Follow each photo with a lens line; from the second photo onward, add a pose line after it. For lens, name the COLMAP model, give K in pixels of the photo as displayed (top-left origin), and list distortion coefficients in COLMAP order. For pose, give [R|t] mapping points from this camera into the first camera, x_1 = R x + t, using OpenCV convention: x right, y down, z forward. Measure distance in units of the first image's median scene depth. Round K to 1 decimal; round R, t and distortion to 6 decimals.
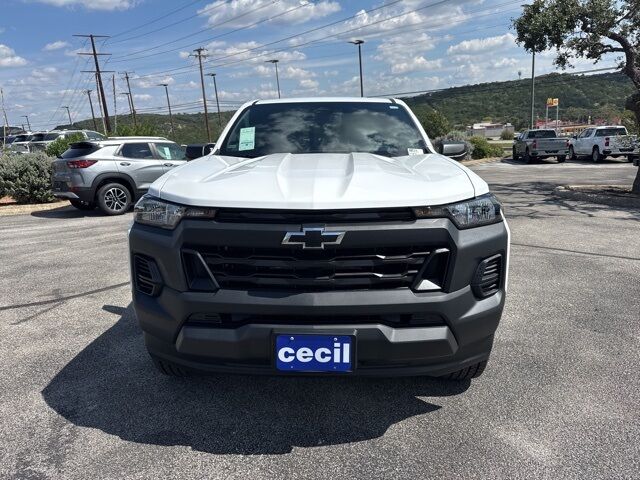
lens RADIAL K [[476.3, 0, 325.3], [0, 476.3, 235.6], [0, 0, 1]] dist [0.024202, -0.002300]
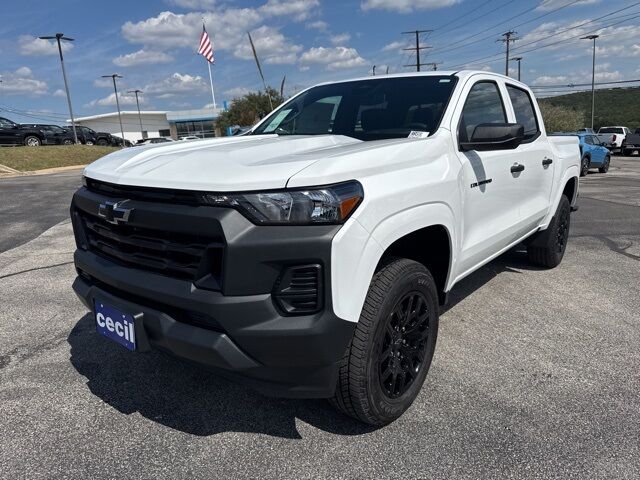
lens RADIAL K [[476.3, 0, 321.0], [0, 476.3, 249.1], [0, 0, 1]] dist [0.024202, -0.002300]
pose [[0.795718, 0.158735, -0.584497, 0.877154], [-0.132684, 0.987289, 0.087491, -0.061026], [0.590955, 0.007935, 0.806665, 0.418110]]
